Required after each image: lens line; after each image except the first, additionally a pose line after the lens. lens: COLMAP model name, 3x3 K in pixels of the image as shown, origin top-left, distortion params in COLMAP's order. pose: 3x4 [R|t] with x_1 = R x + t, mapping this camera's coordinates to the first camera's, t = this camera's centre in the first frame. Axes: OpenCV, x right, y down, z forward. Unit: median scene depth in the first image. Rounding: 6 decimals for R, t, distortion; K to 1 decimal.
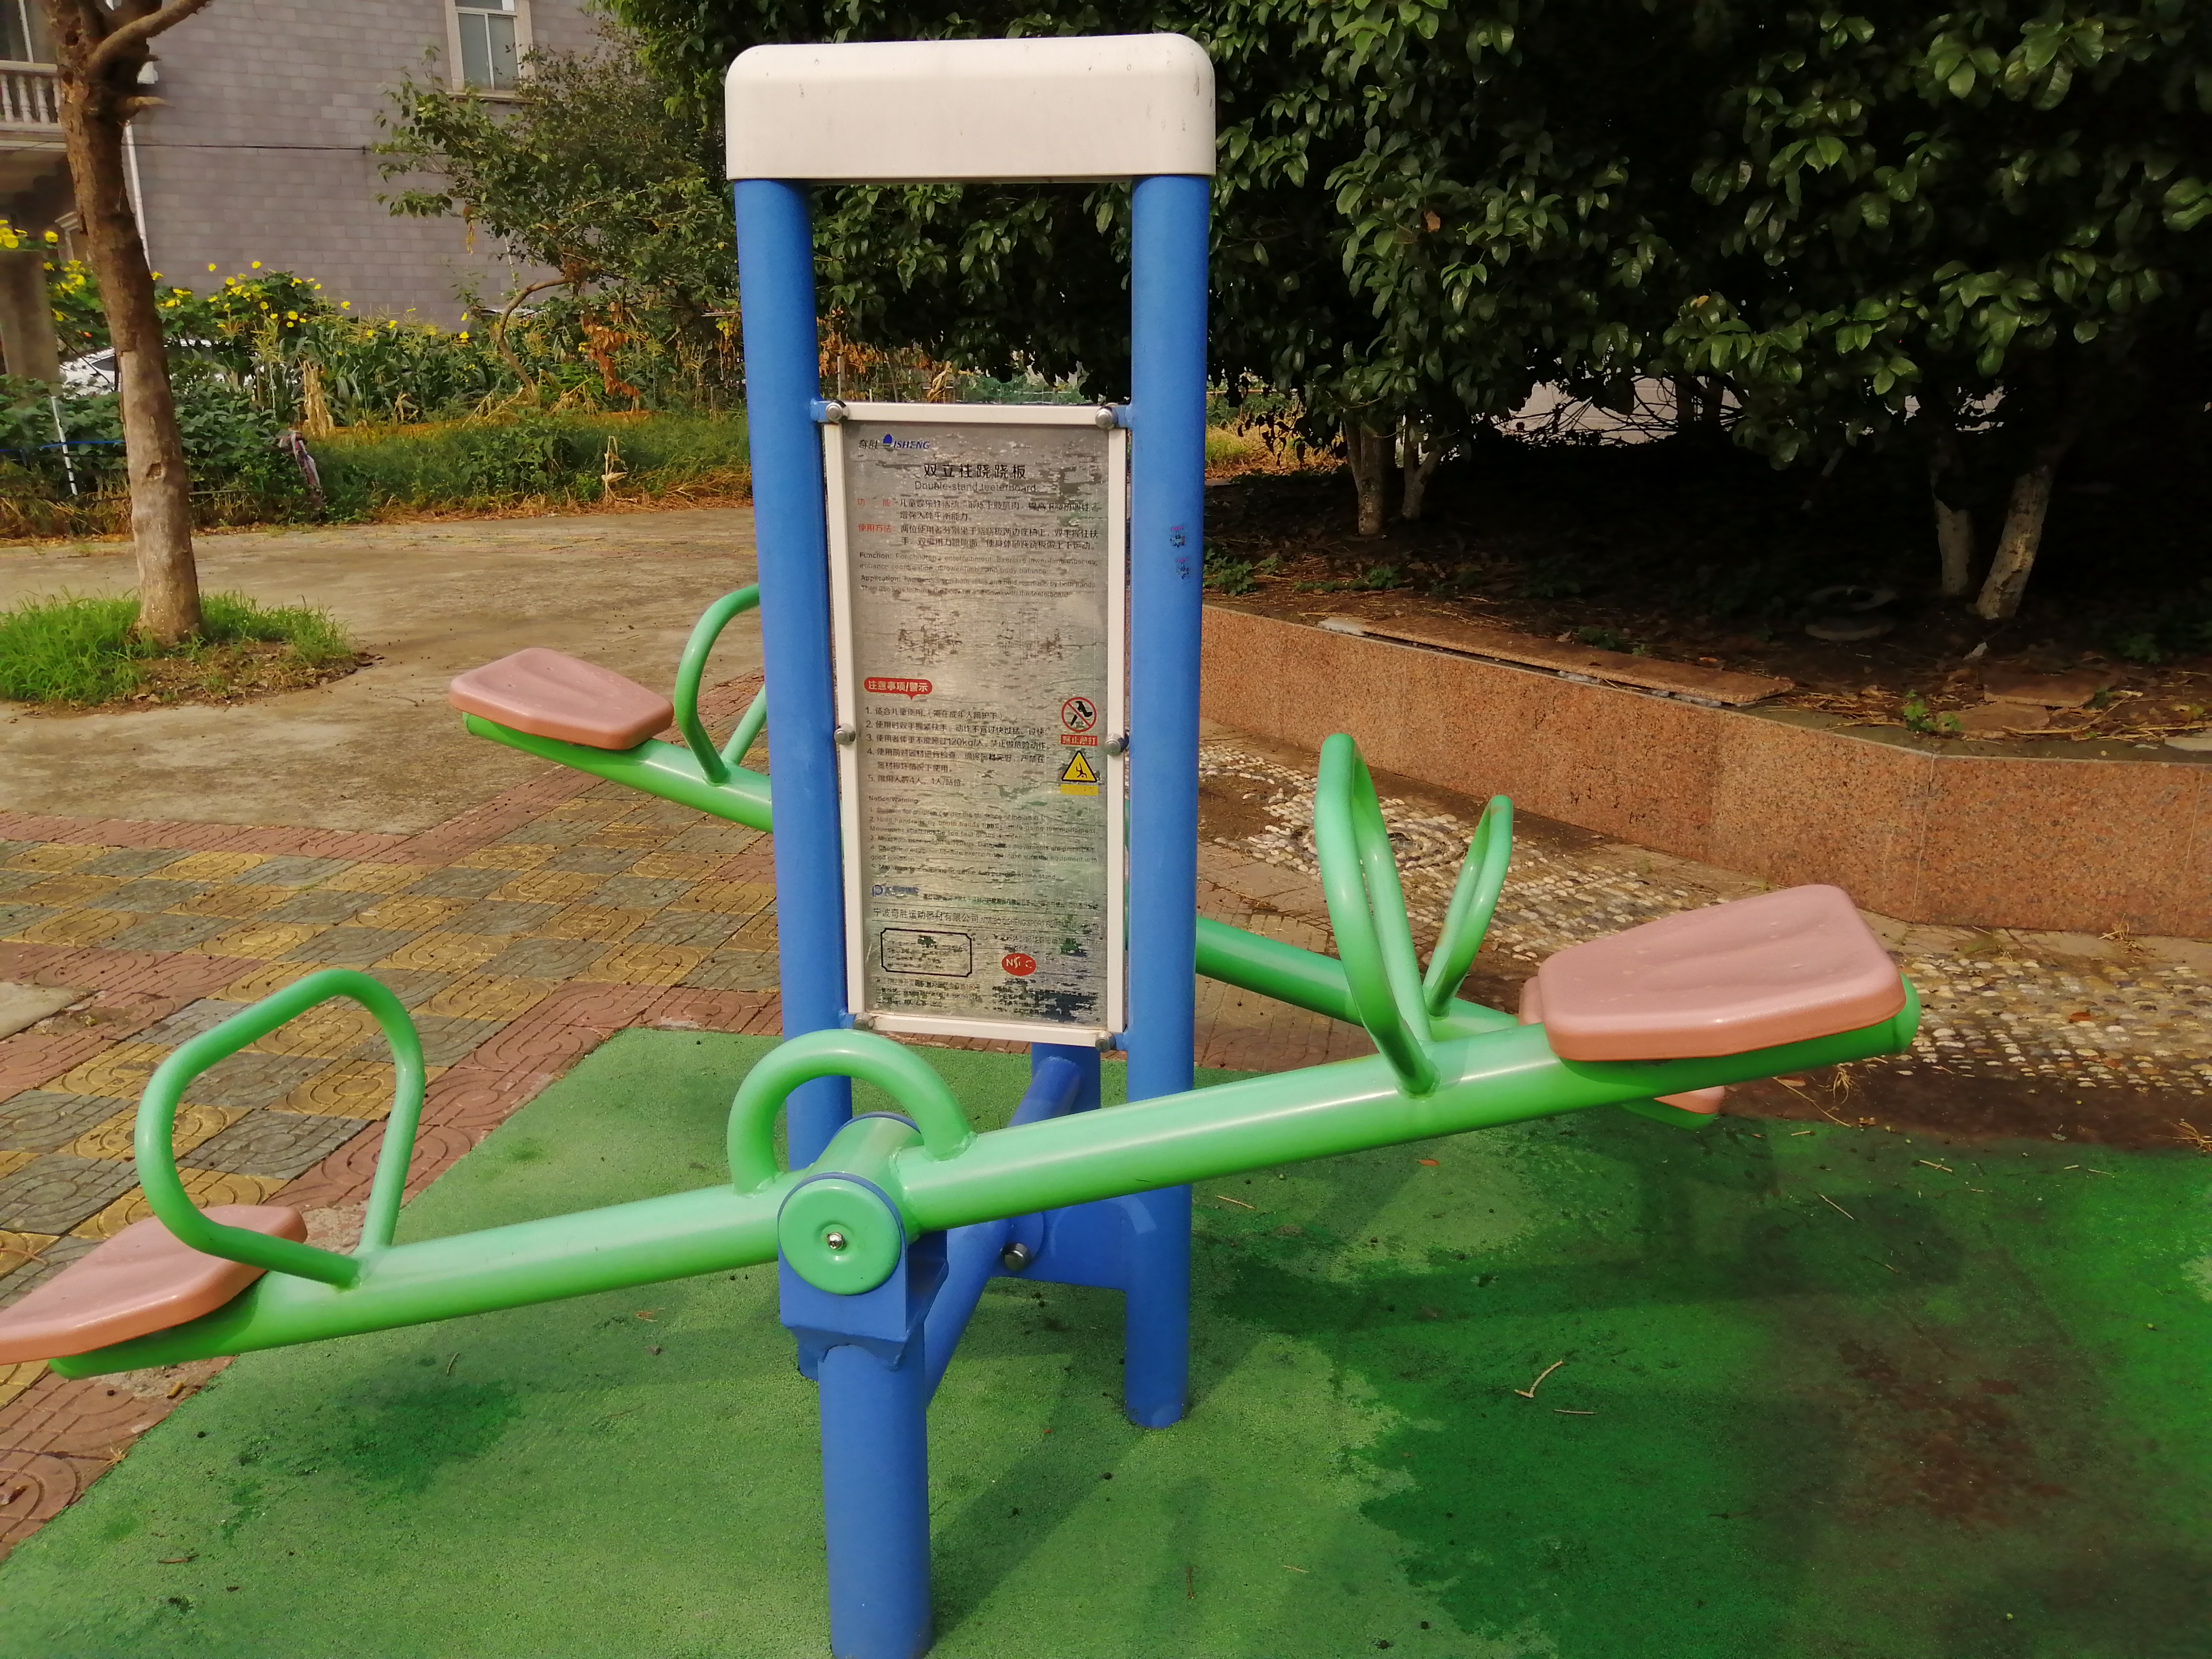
lens RADIAL K [[1781.2, 0, 1105.9], [0, 1781.2, 826.5], [0, 0, 1]] dist [0.053846, -0.090729]
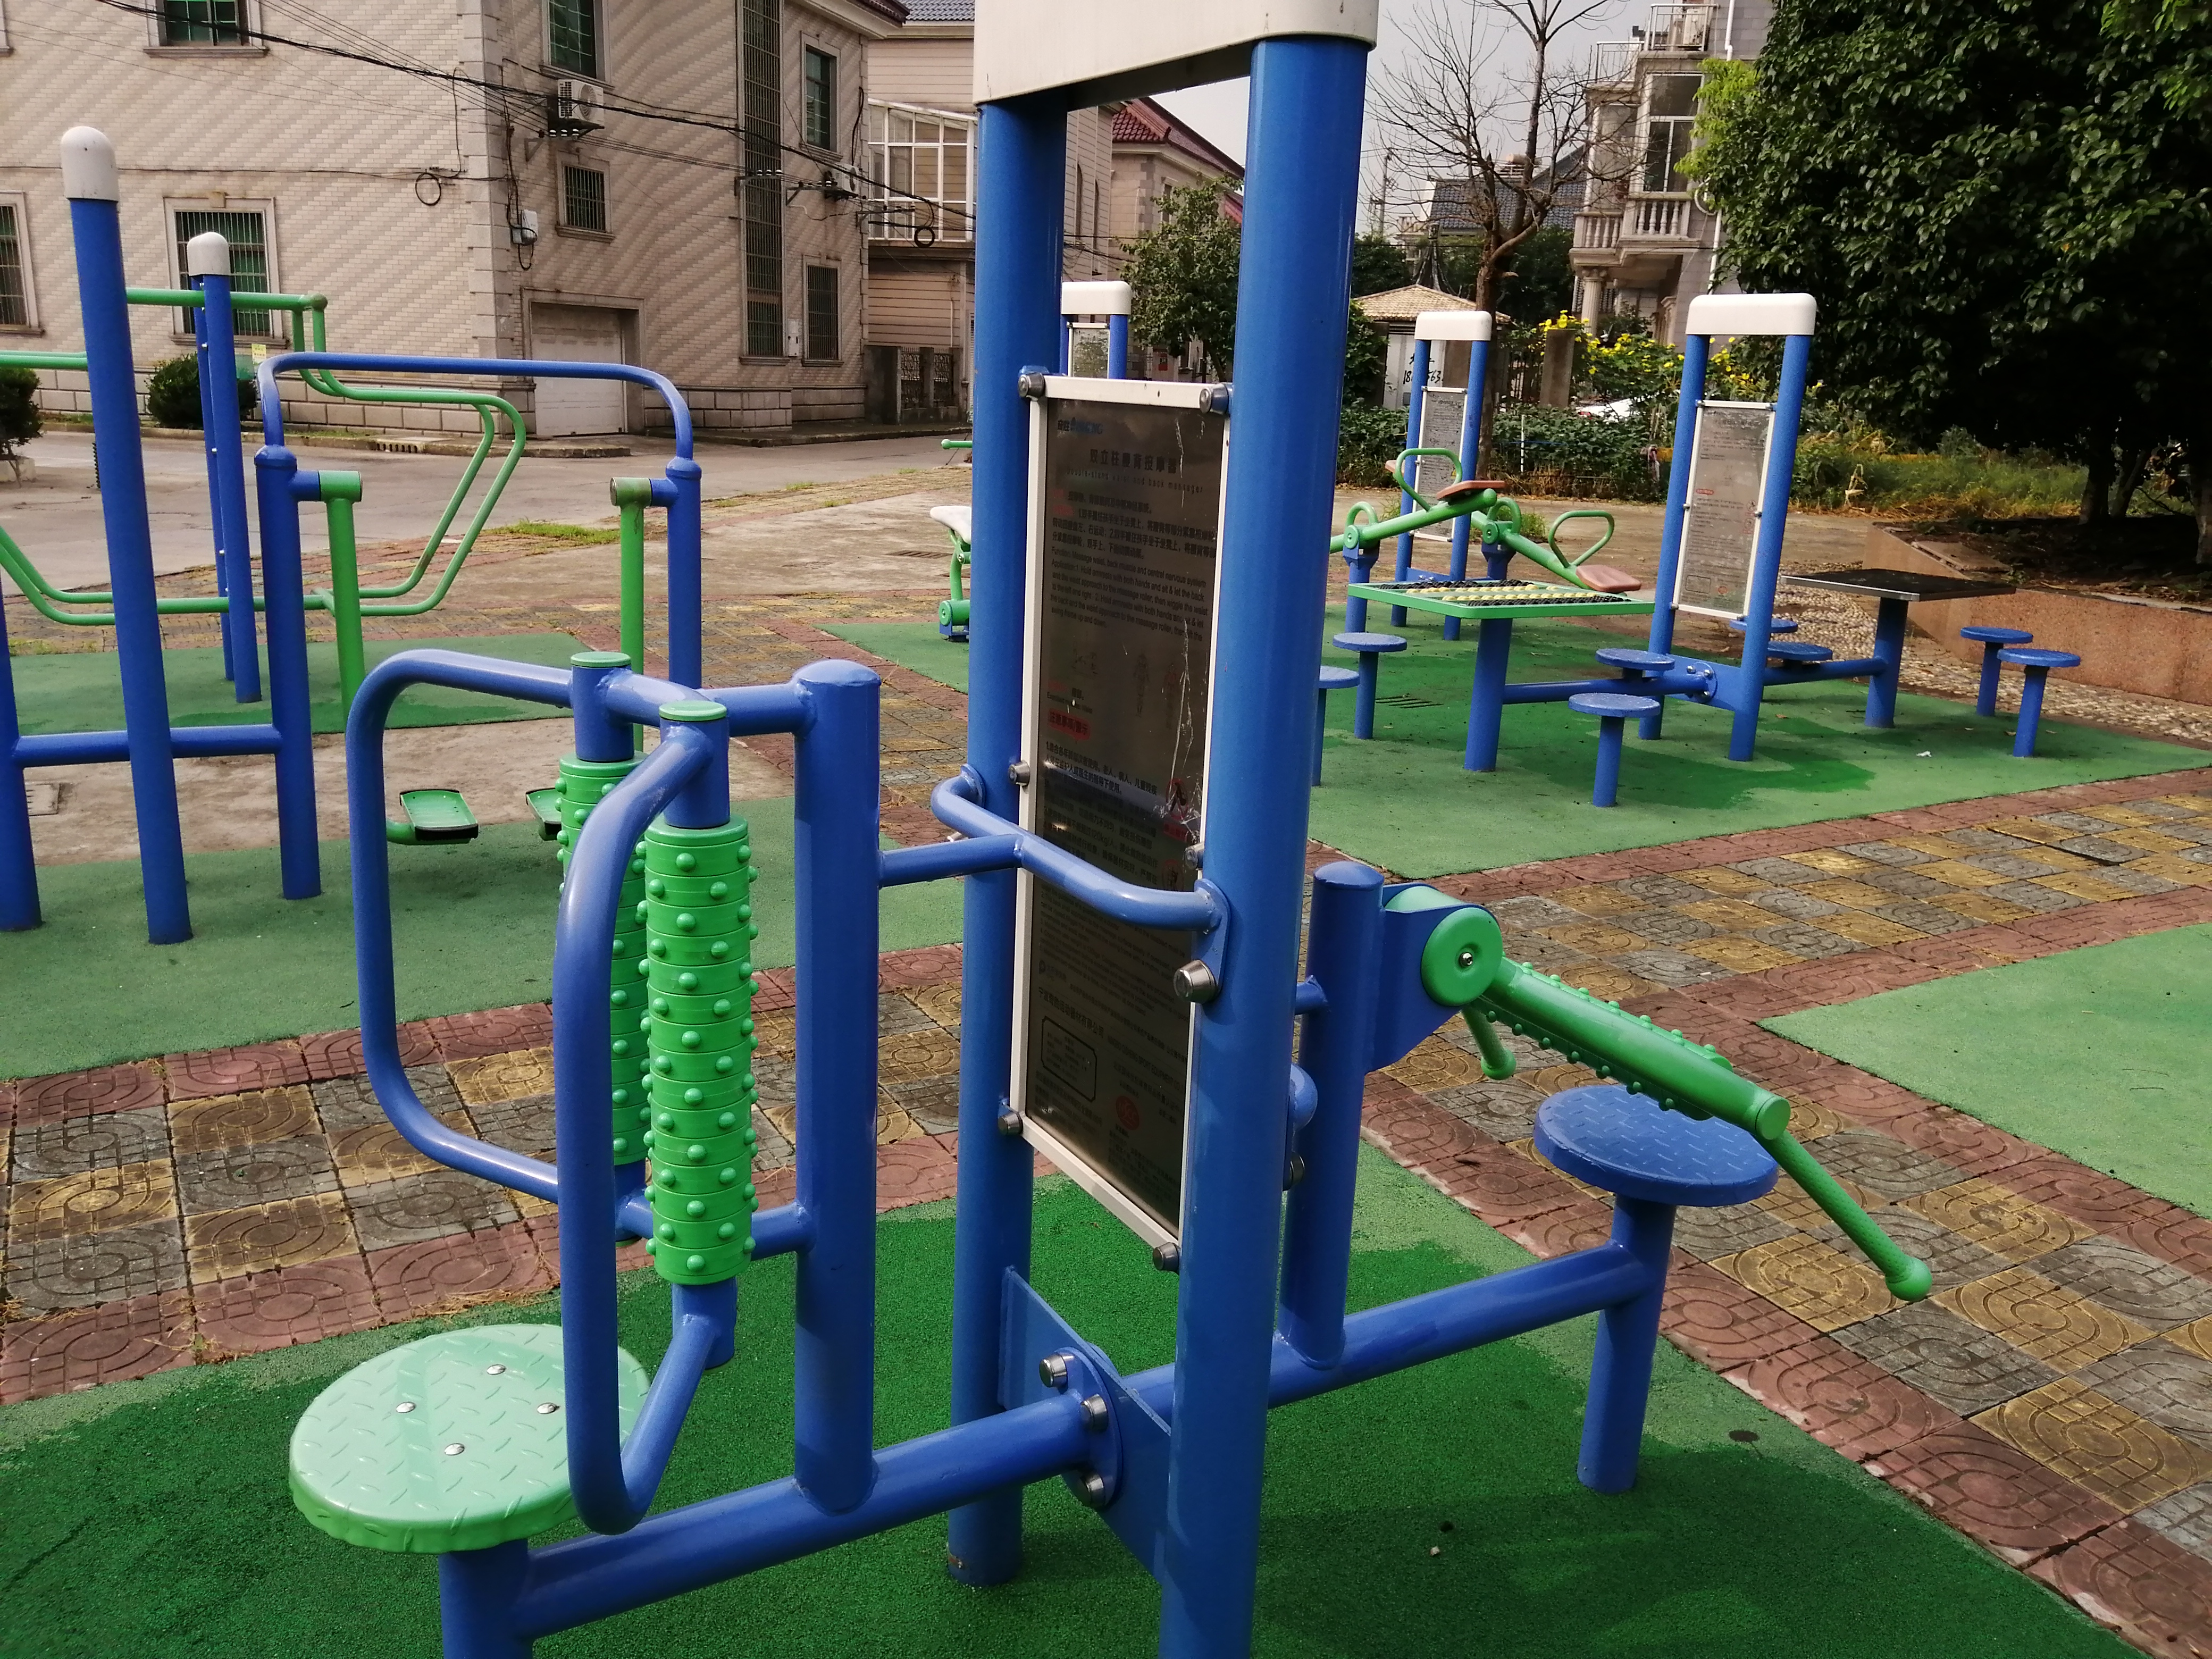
lens RADIAL K [[1769.9, 0, 1099.1], [0, 1769.9, 832.3], [0, 0, 1]] dist [0.076797, -0.138767]
pose [[0.654657, 0.224862, -0.721707, 0.482086], [-0.246938, 0.965970, 0.076971, 0.122172], [0.714455, 0.127827, 0.687906, -0.440006]]
